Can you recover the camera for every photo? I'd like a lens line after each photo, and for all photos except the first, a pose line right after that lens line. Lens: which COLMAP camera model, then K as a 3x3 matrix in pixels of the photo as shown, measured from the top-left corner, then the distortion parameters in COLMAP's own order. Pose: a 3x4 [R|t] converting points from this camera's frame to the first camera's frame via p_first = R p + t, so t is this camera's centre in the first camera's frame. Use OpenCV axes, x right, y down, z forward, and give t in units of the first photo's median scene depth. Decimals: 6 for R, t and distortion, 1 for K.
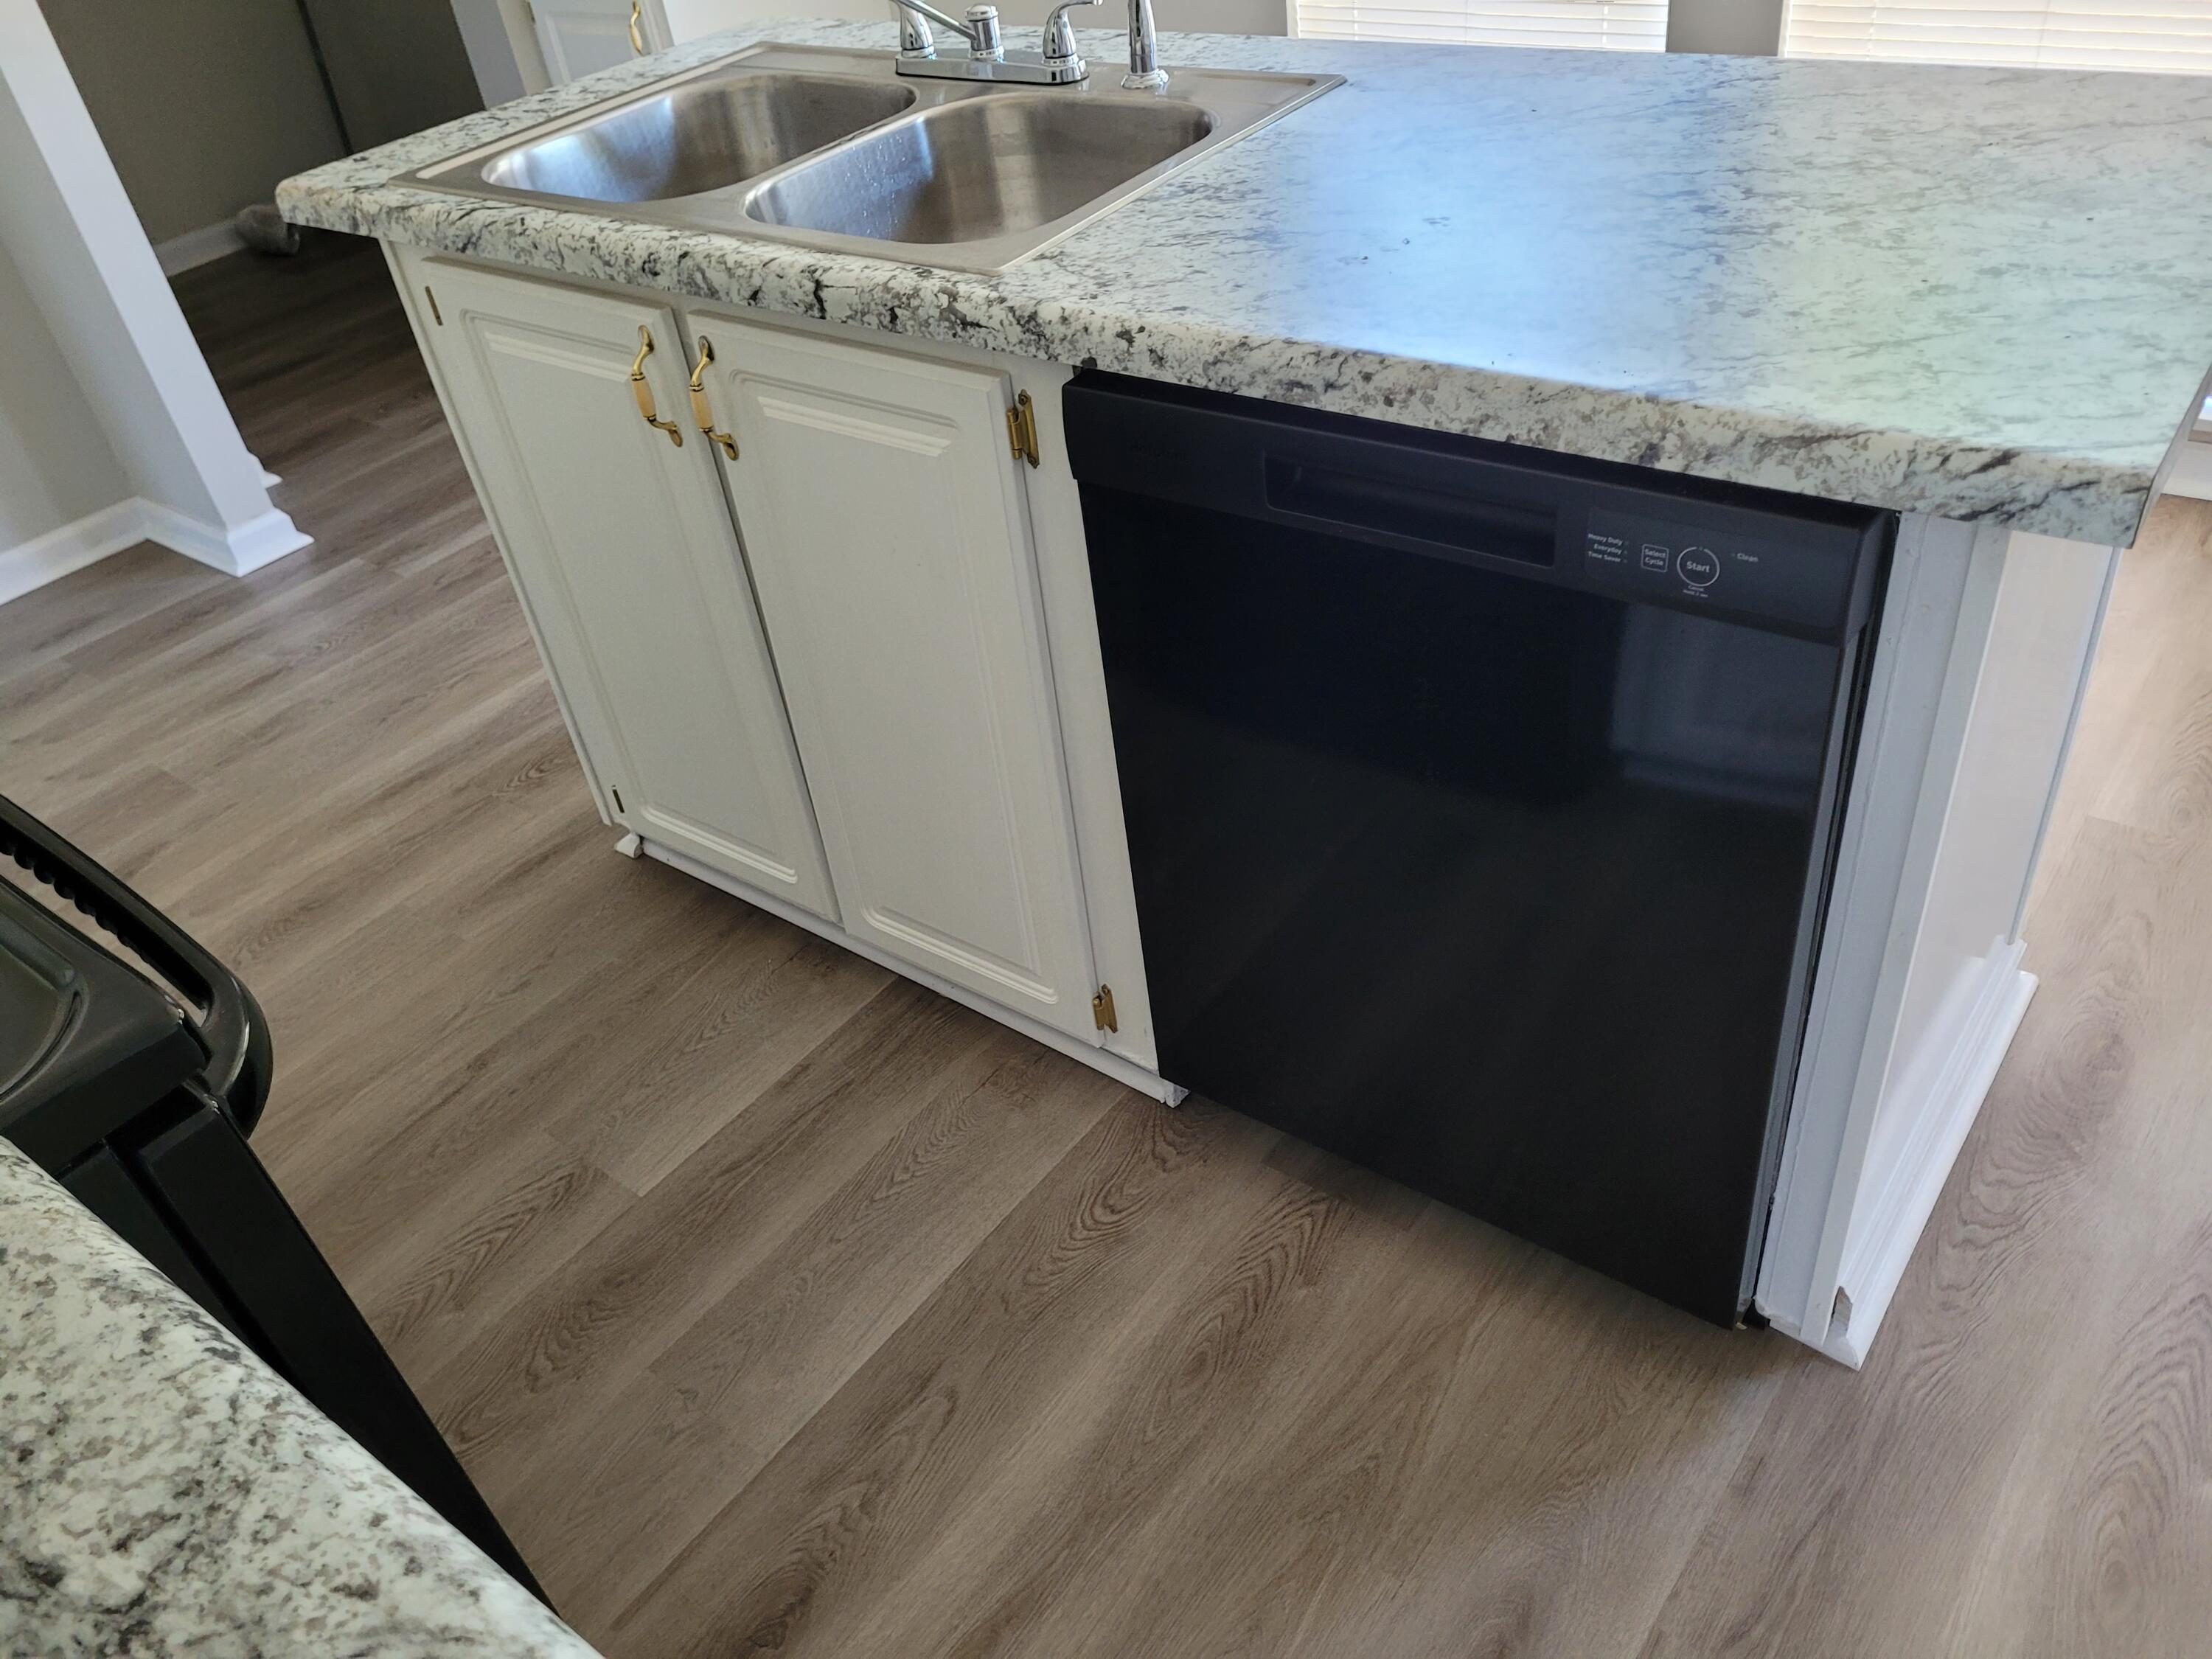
lens RADIAL K [[1667.7, 0, 1117.4], [0, 1667.7, 830.0], [0, 0, 1]] dist [0.042994, -0.025354]
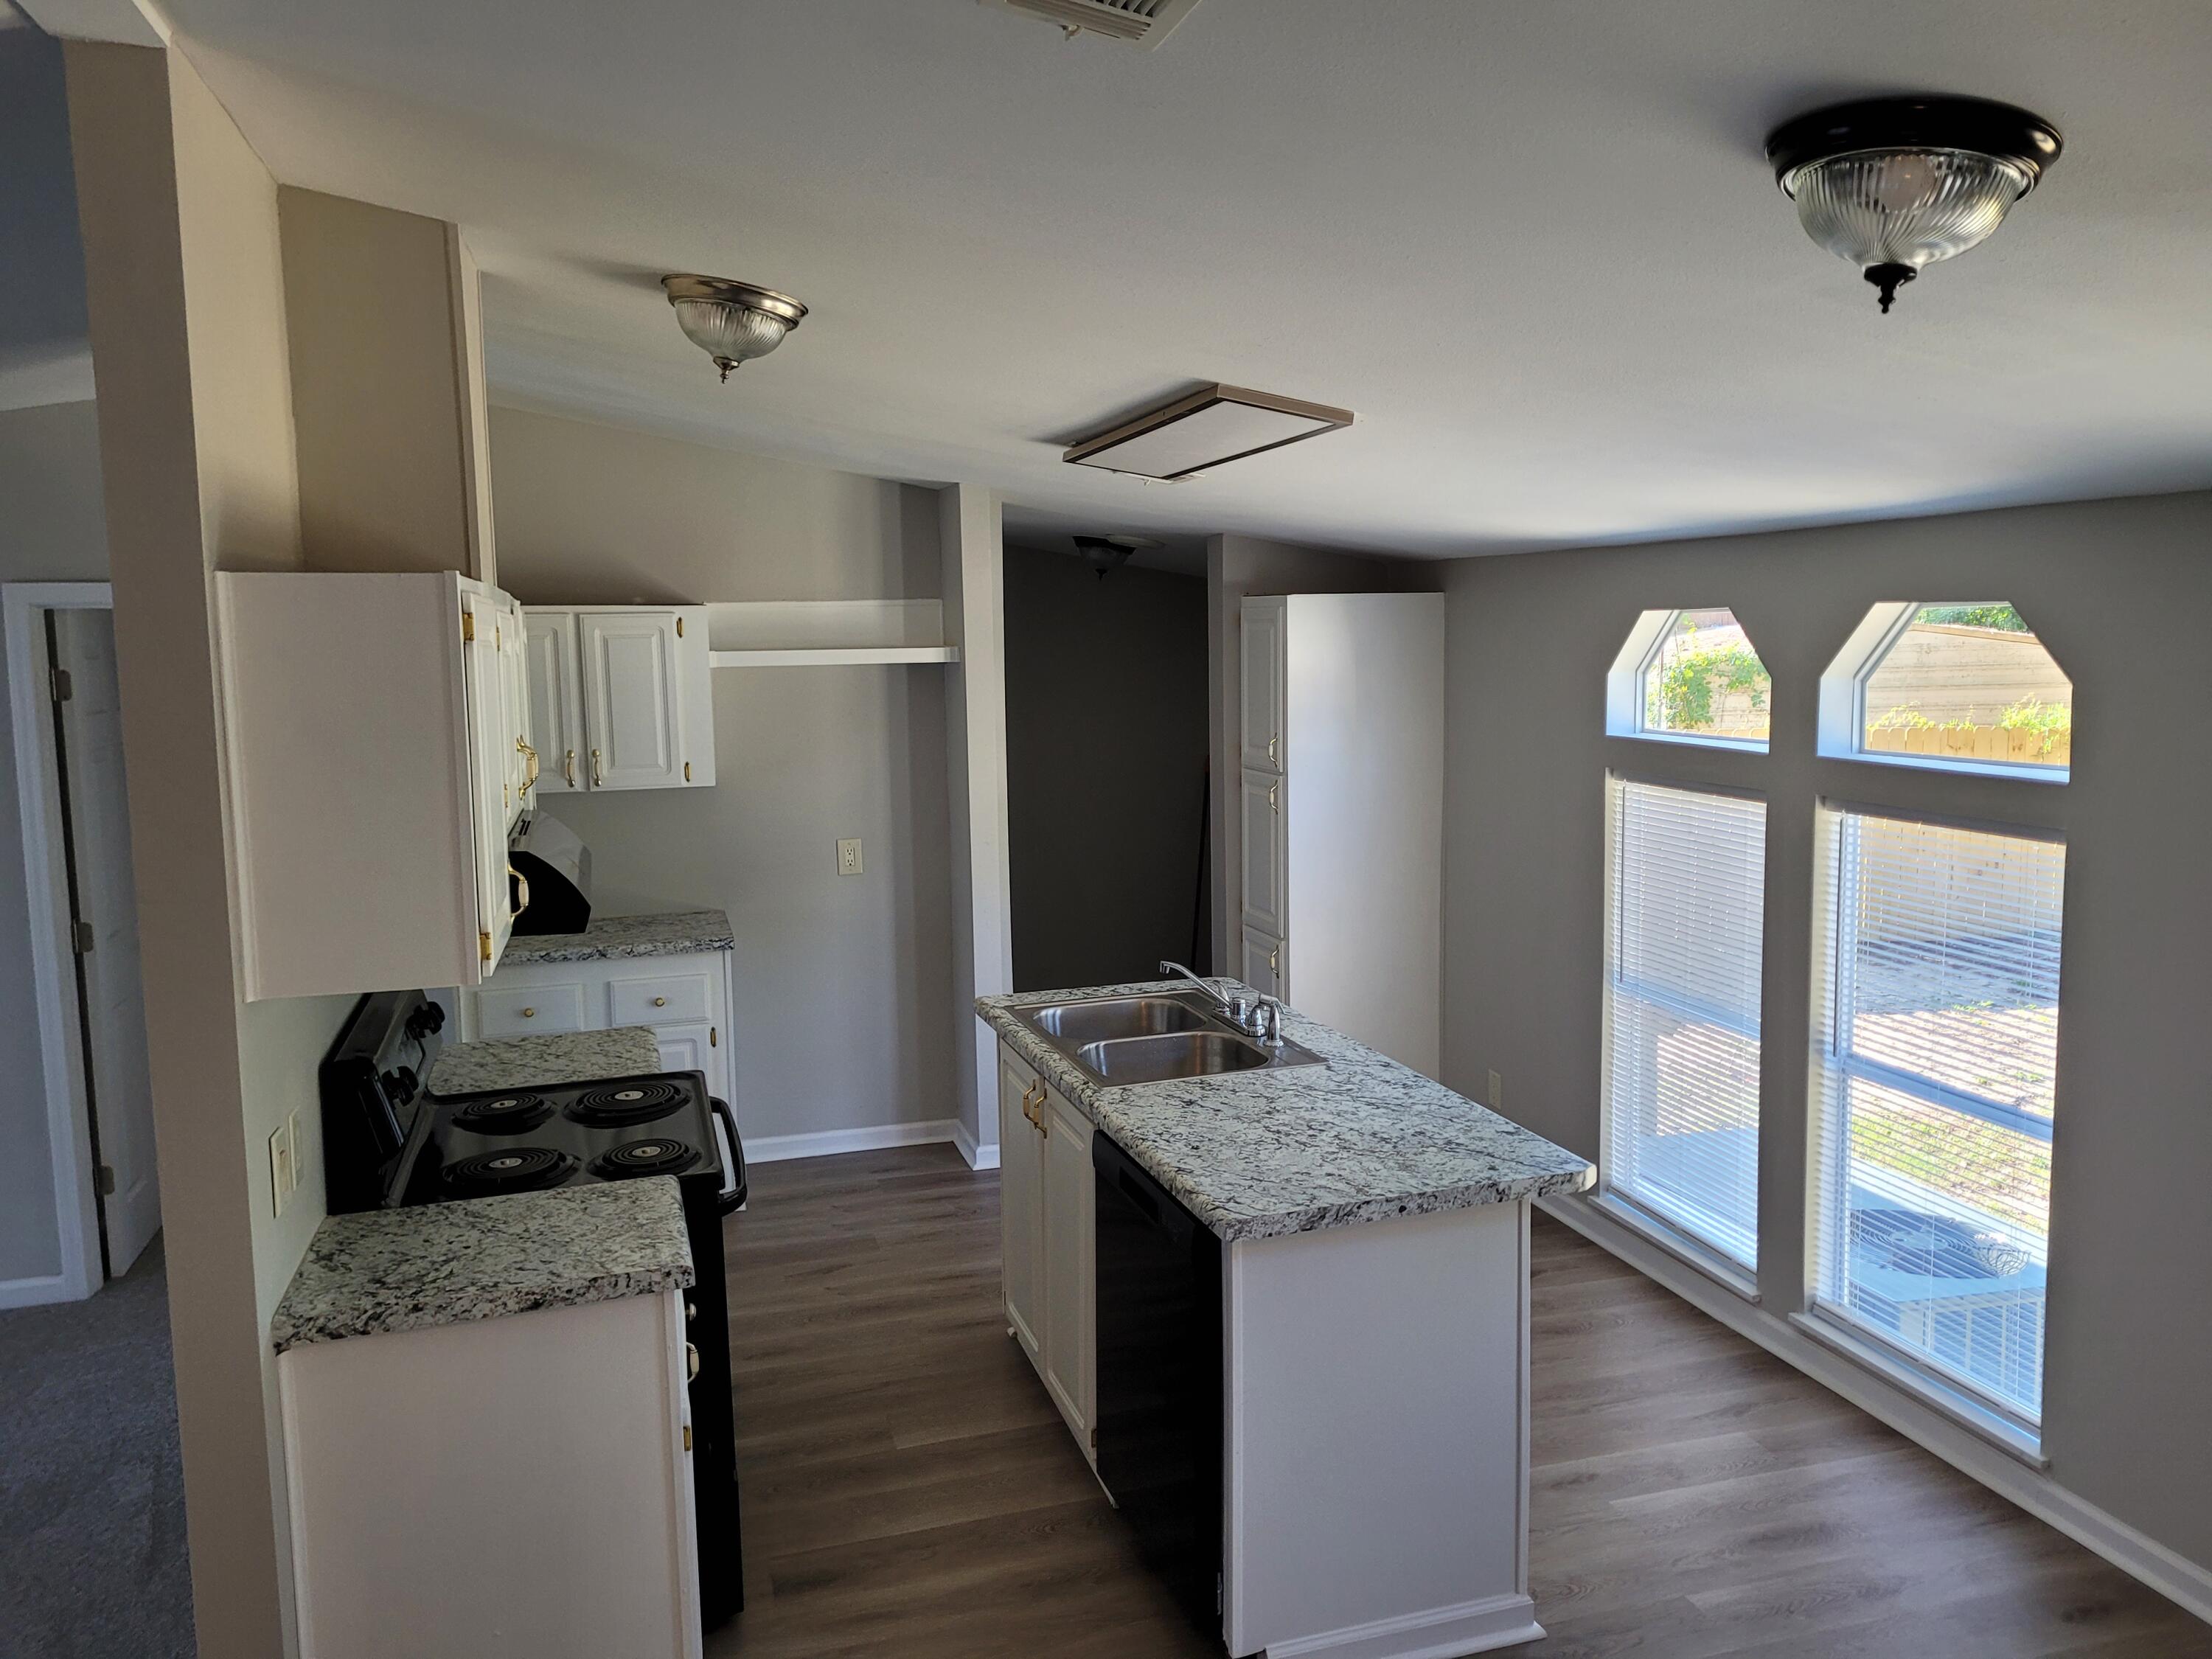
lens RADIAL K [[1667.7, 0, 1120.9], [0, 1667.7, 822.3], [0, 0, 1]] dist [0.042994, -0.025354]
pose [[0.812511, 0.170204, -0.557544, 1.174509], [-0.412140, 0.844123, -0.342924, 0.185756], [0.412269, 0.508416, 0.756008, -1.062436]]
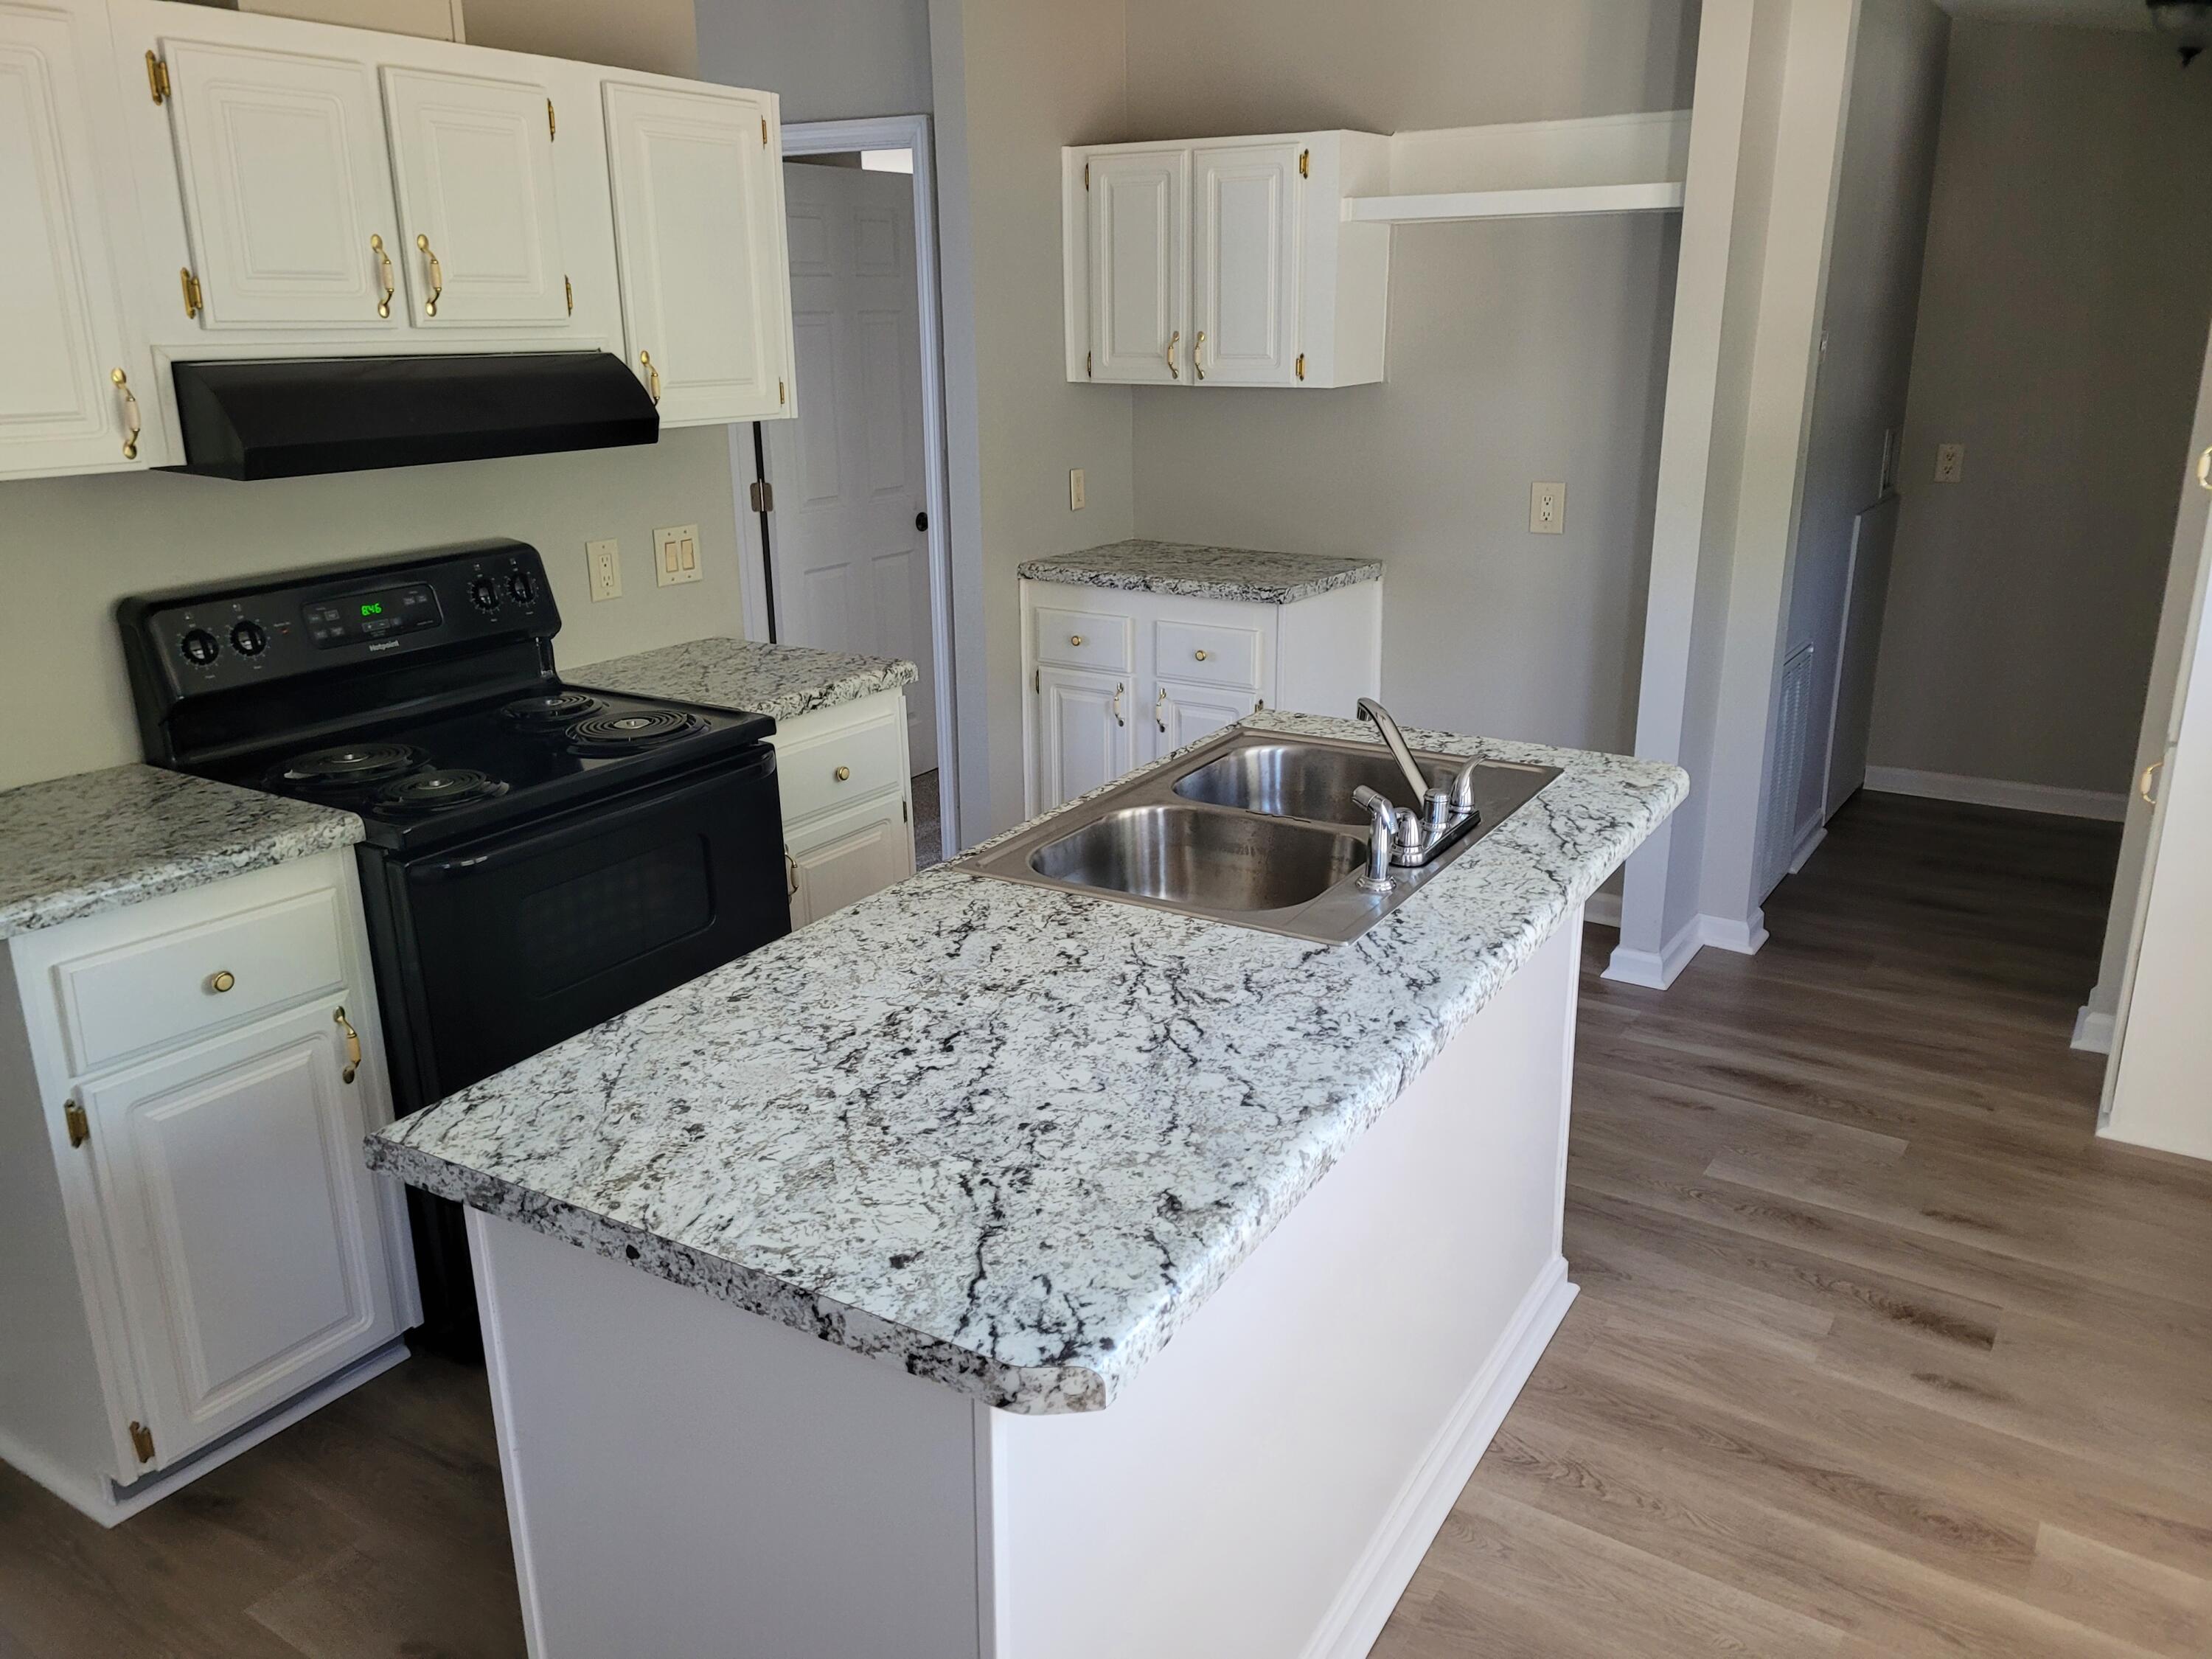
lens RADIAL K [[1667.7, 0, 1107.9], [0, 1667.7, 811.1], [0, 0, 1]] dist [0.042994, -0.025354]
pose [[0.083241, 0.399734, -0.912844, 1.167924], [-0.603564, 0.749120, 0.273001, -0.760970], [0.792958, 0.528235, 0.303622, 0.507177]]
